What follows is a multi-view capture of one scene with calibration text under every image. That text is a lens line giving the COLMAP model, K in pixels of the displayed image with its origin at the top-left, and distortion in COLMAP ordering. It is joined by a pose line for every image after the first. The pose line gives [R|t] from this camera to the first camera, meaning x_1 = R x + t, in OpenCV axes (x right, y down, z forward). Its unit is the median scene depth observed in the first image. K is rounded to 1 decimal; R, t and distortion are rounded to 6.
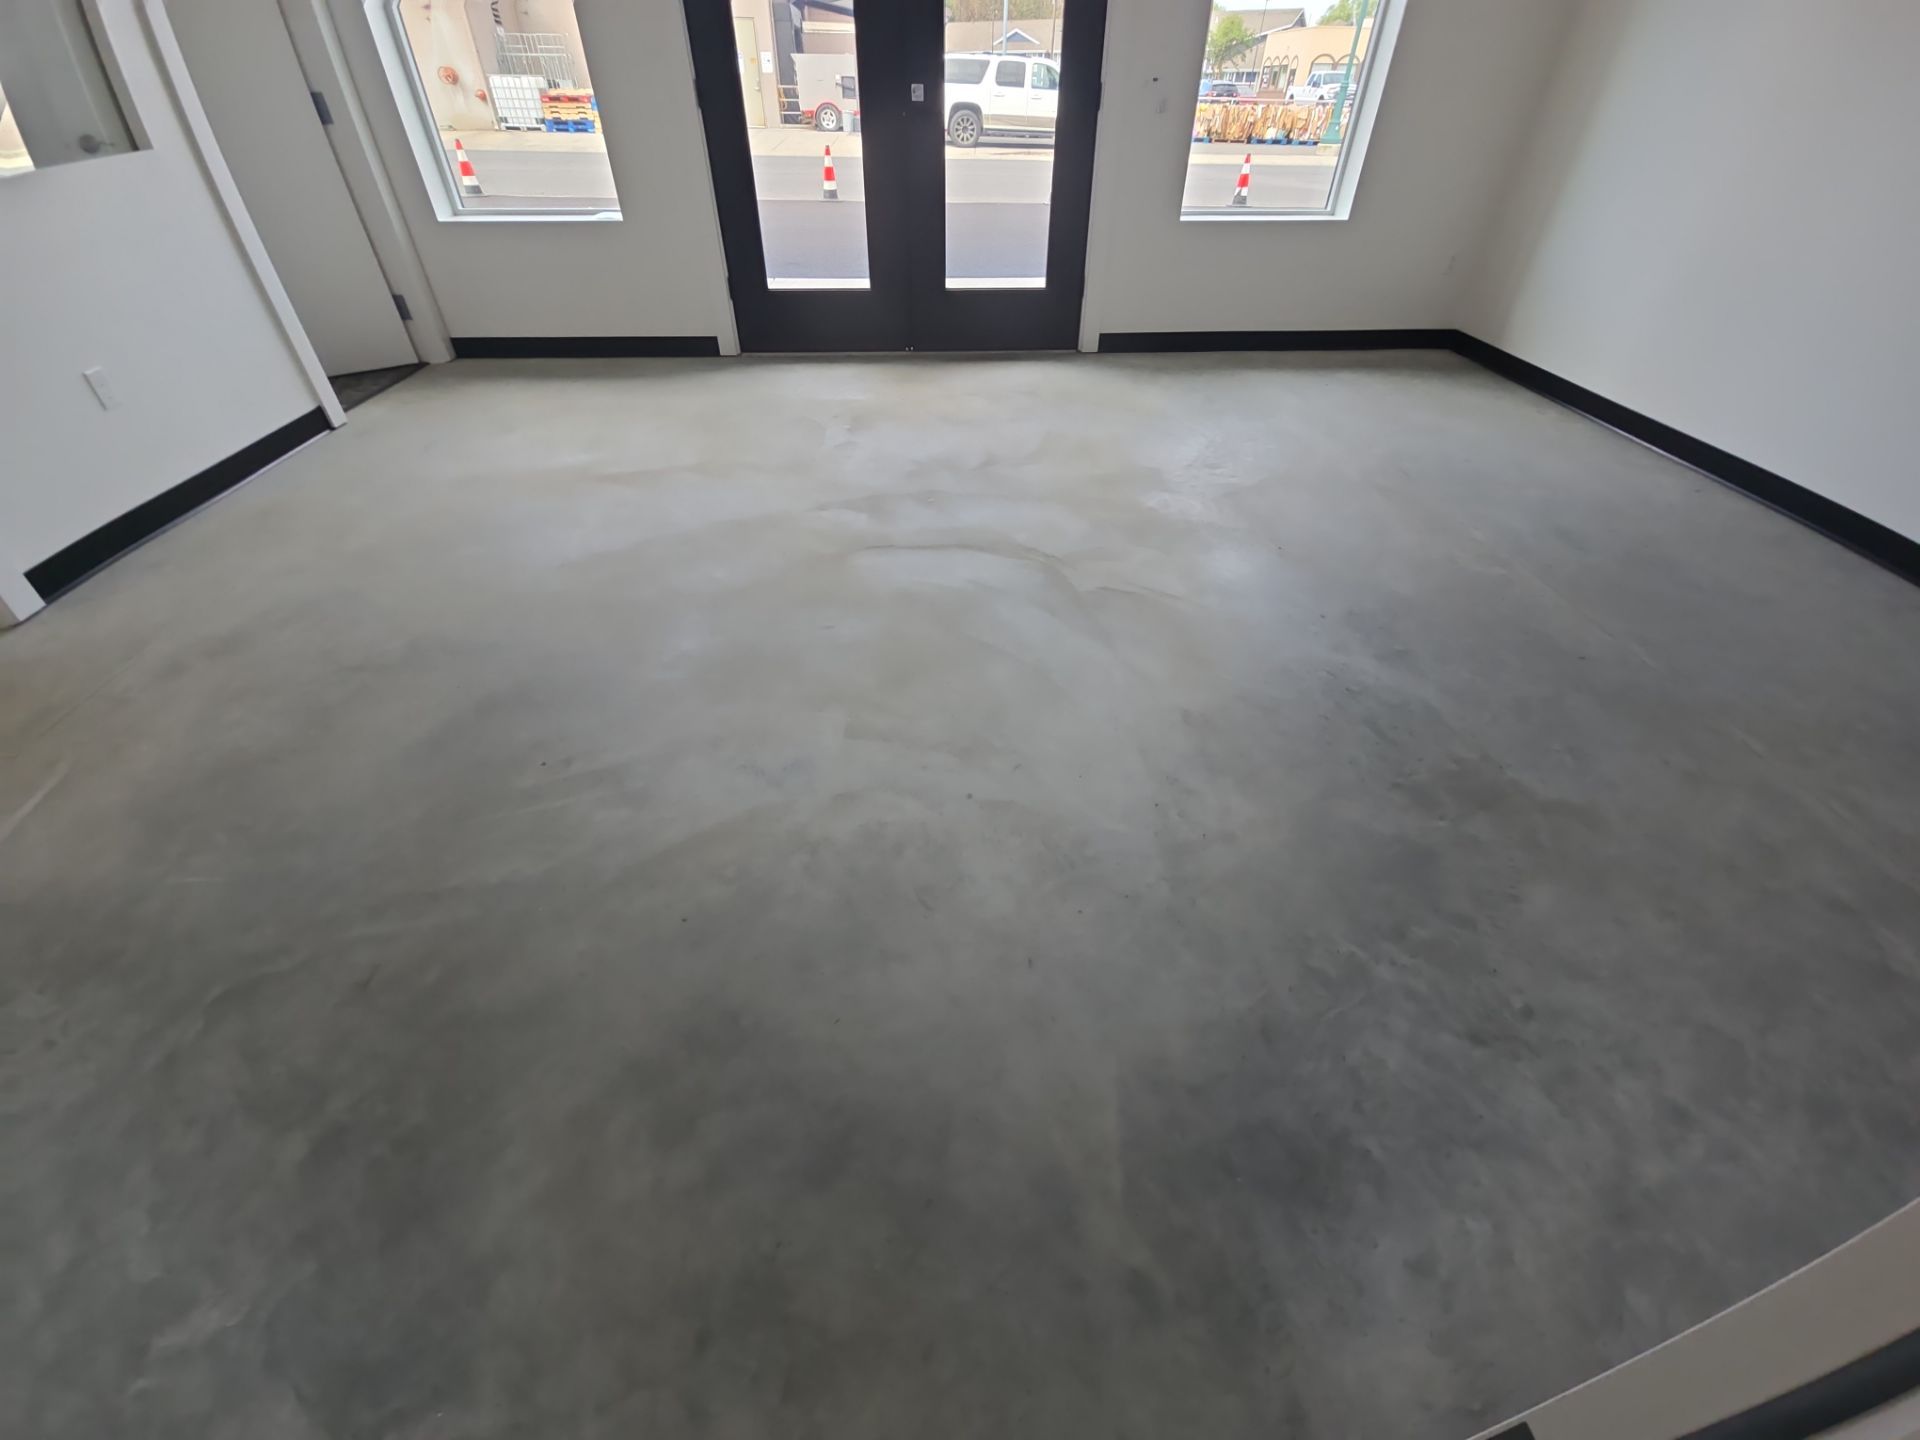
lens RADIAL K [[758.5, 0, 960.0], [0, 758.5, 720.0], [0, 0, 1]] dist [0.016577, -0.011561]
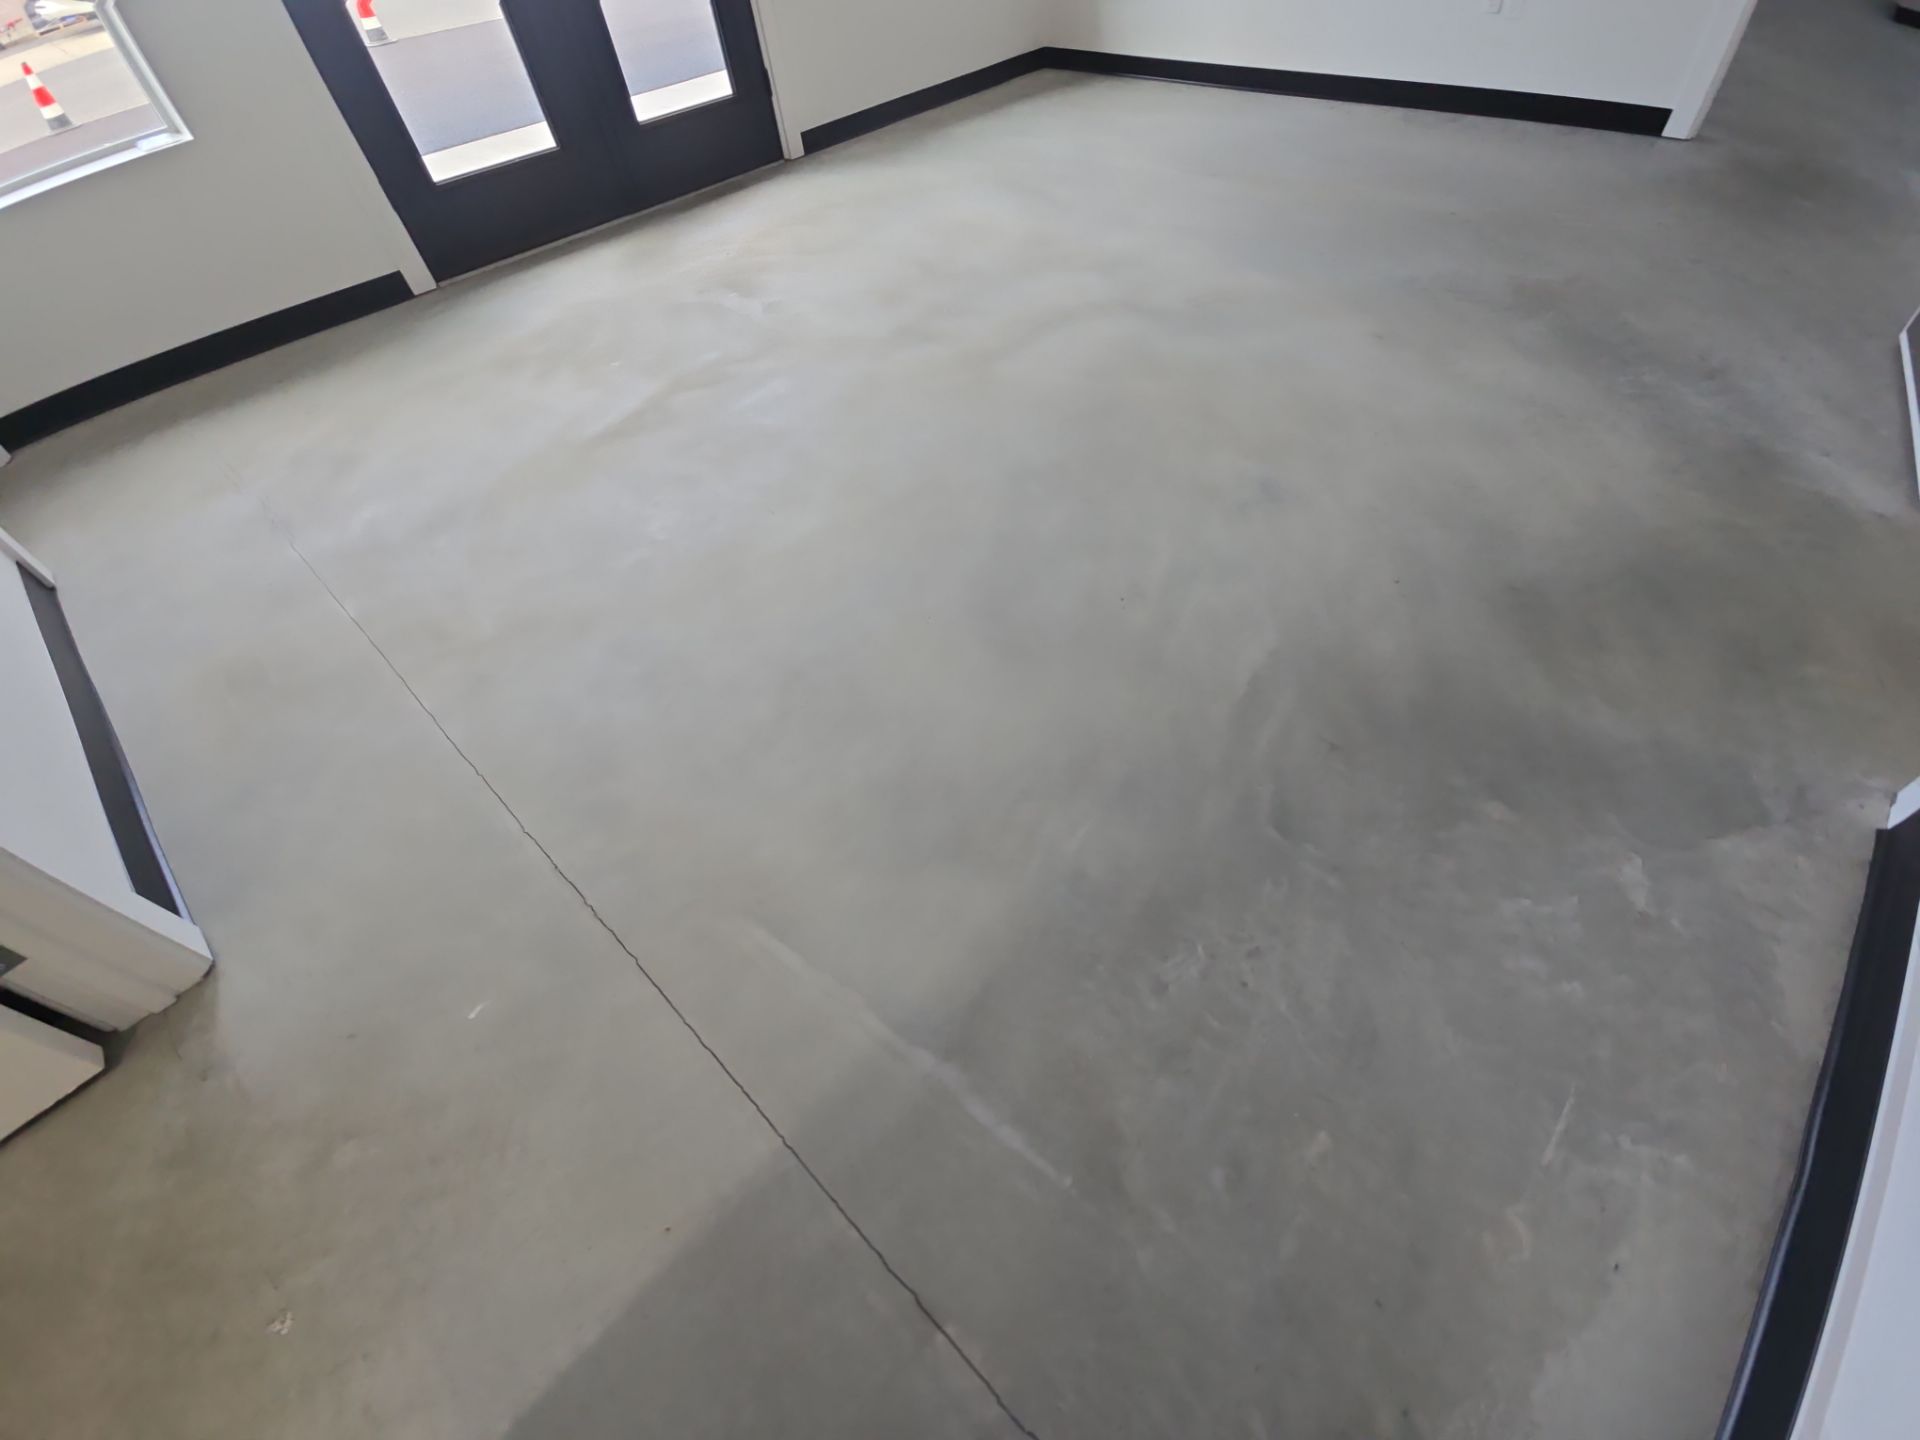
lens RADIAL K [[758.5, 0, 960.0], [0, 758.5, 720.0], [0, 0, 1]] dist [0.016577, -0.011561]
pose [[0.716829, -0.569800, 0.401851, -0.639146], [0.498844, 0.821778, 0.275383, -0.104436], [-0.487146, 0.003058, 0.873315, 0.121683]]
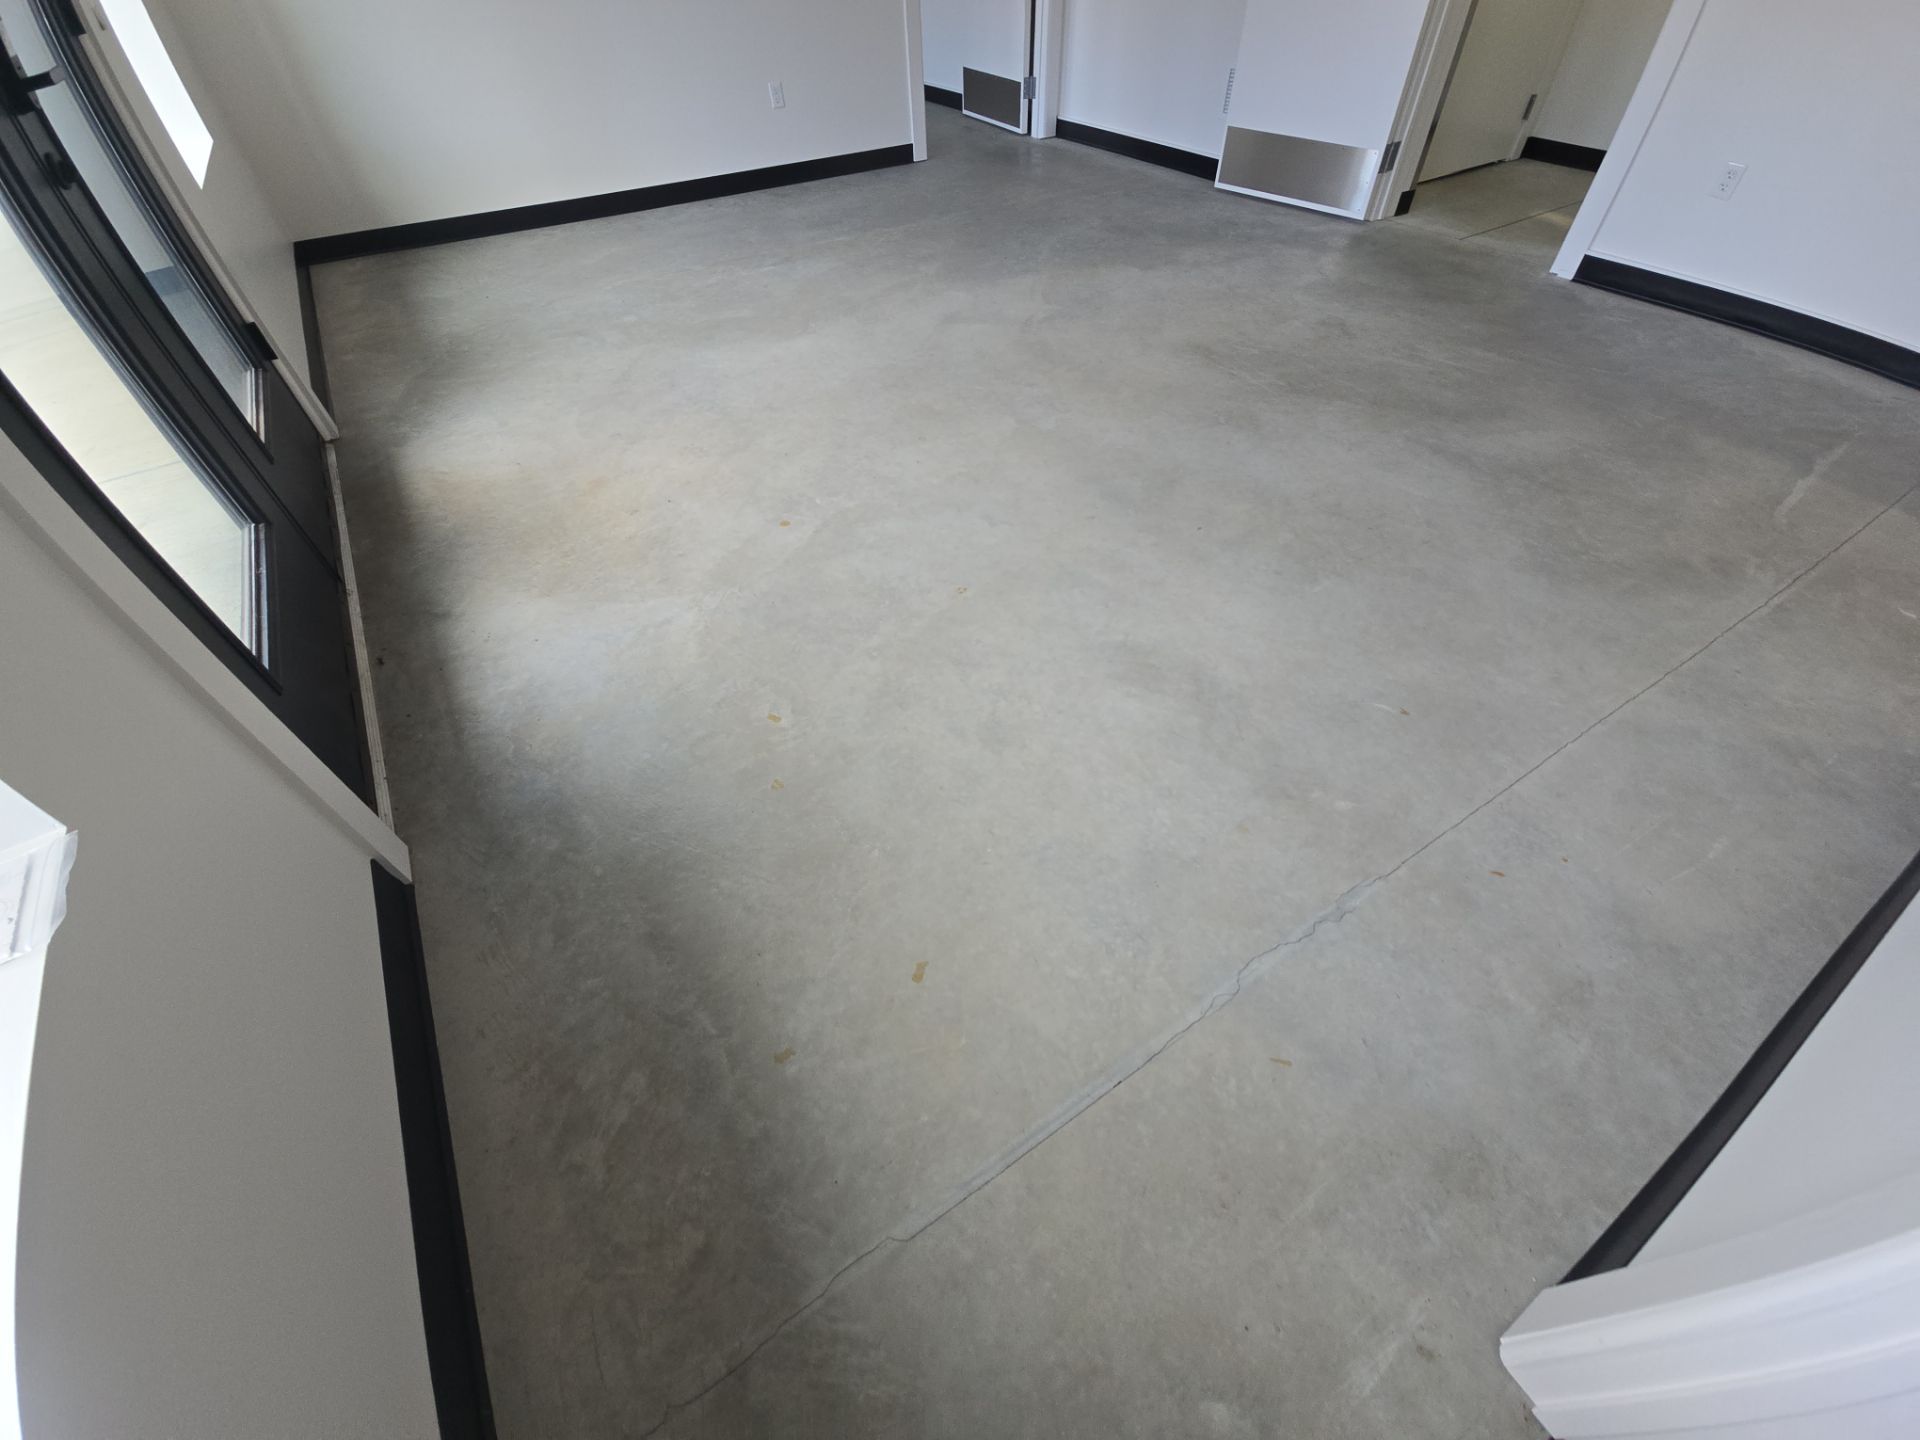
lens RADIAL K [[758.5, 0, 960.0], [0, 758.5, 720.0], [0, 0, 1]] dist [0.016577, -0.011561]
pose [[-0.480729, -0.640228, 0.599172, -0.789197], [0.576299, 0.284326, 0.766184, -0.826332], [-0.660893, 0.713629, 0.232279, 0.967679]]
